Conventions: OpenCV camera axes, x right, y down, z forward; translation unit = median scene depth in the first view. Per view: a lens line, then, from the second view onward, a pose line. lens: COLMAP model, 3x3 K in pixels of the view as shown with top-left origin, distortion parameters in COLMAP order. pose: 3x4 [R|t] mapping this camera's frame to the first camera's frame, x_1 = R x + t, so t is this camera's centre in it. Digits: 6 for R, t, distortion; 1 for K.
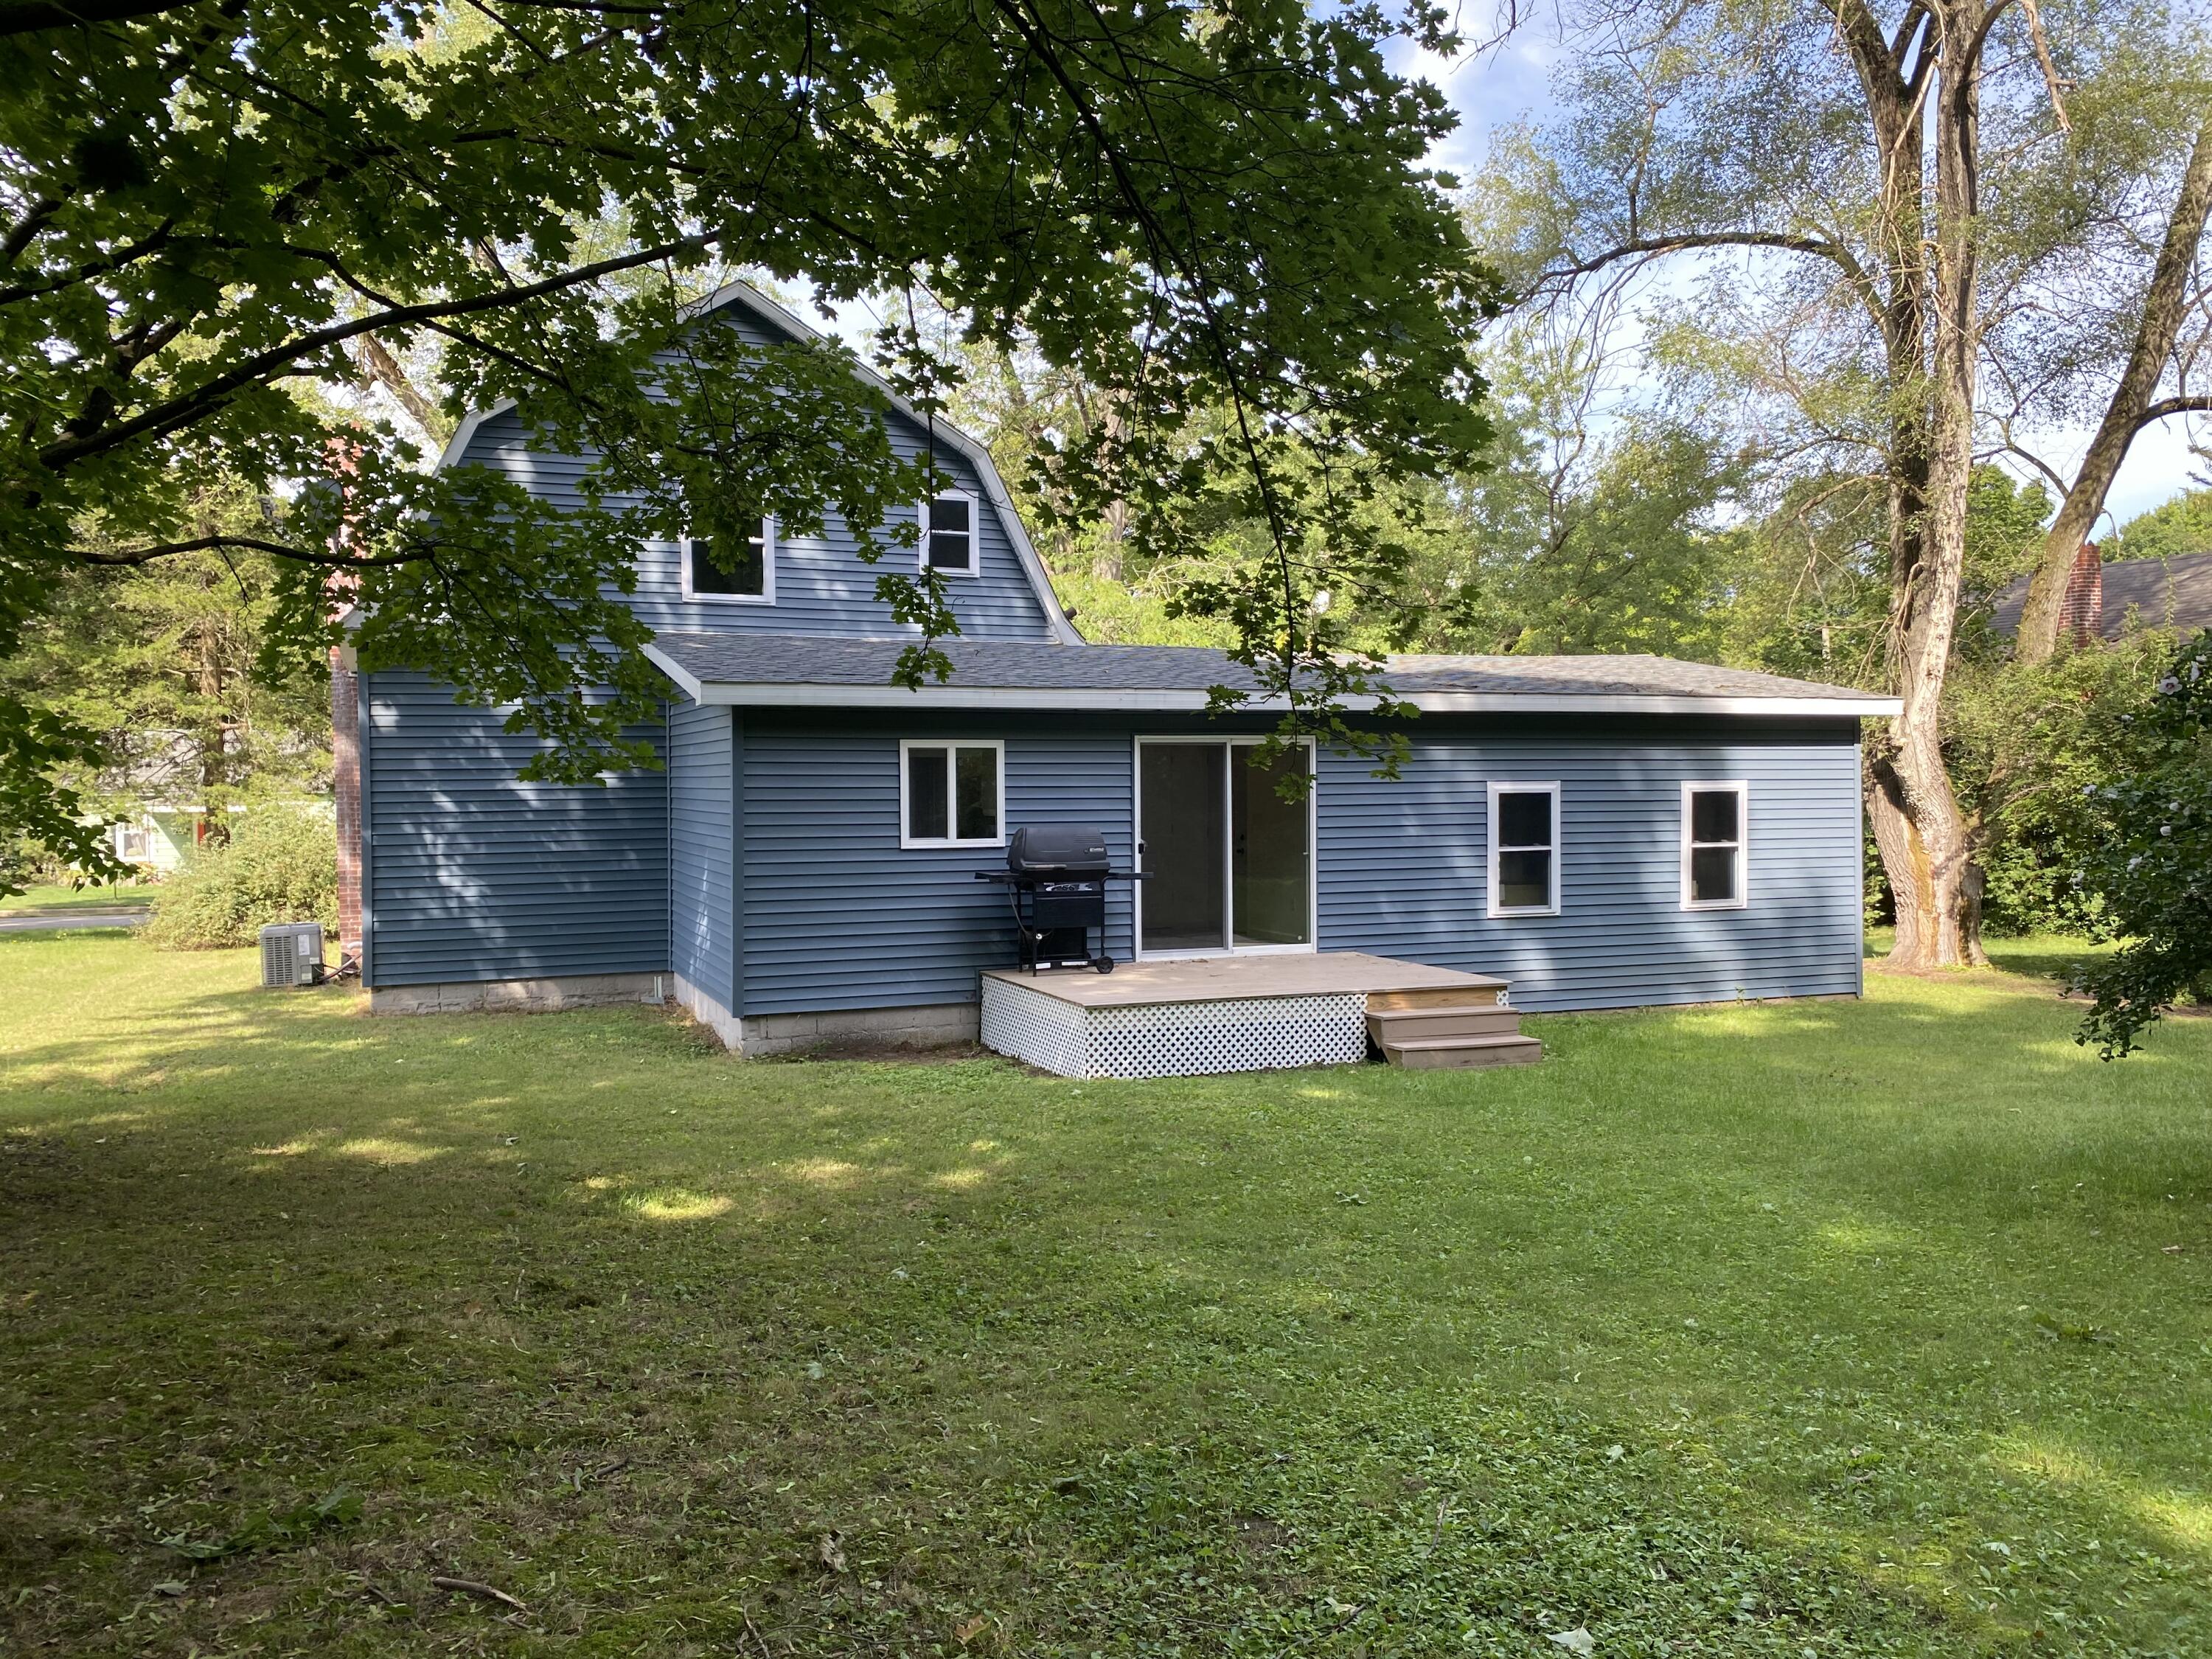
lens RADIAL K [[1672.0, 0, 1100.7], [0, 1672.0, 790.2], [0, 0, 1]] dist [0.171926, -0.173679]
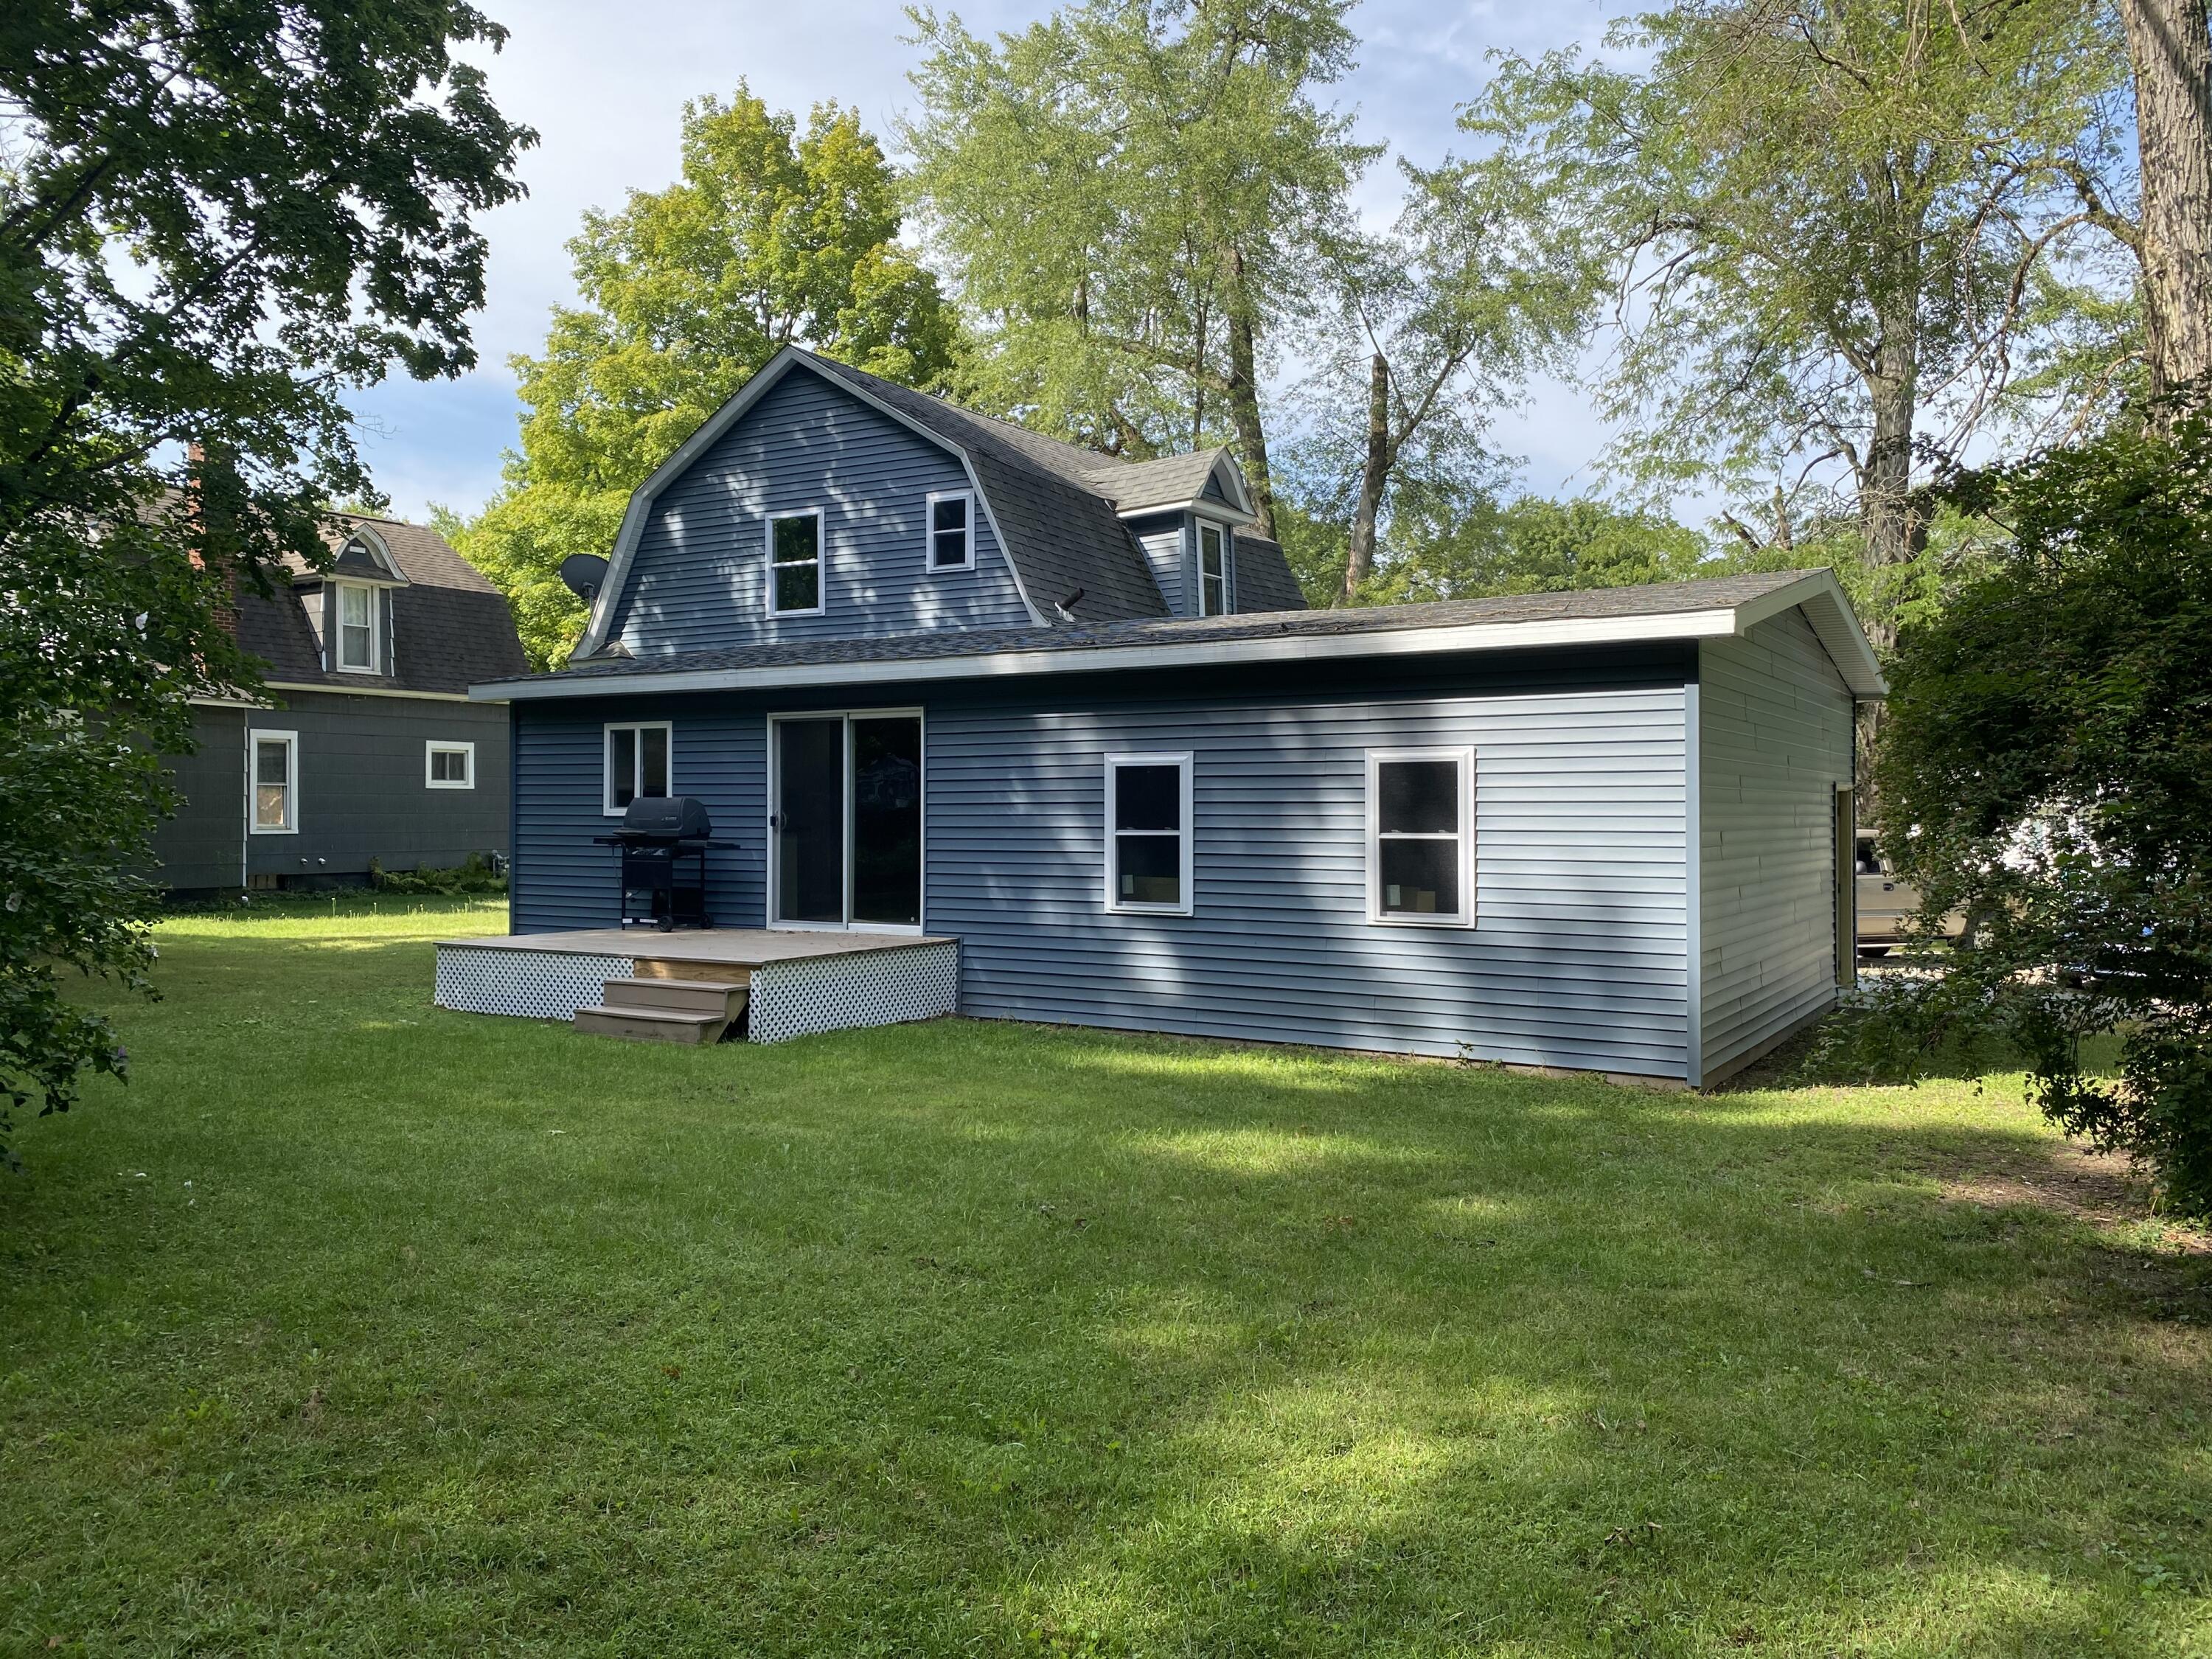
lens RADIAL K [[1672.0, 0, 1100.7], [0, 1672.0, 790.2], [0, 0, 1]] dist [0.171926, -0.173679]
pose [[0.598643, -0.002878, -0.801010, 0.891852], [-0.009495, 0.999898, -0.010688, 0.022498], [0.800959, 0.014004, 0.598555, 0.485158]]
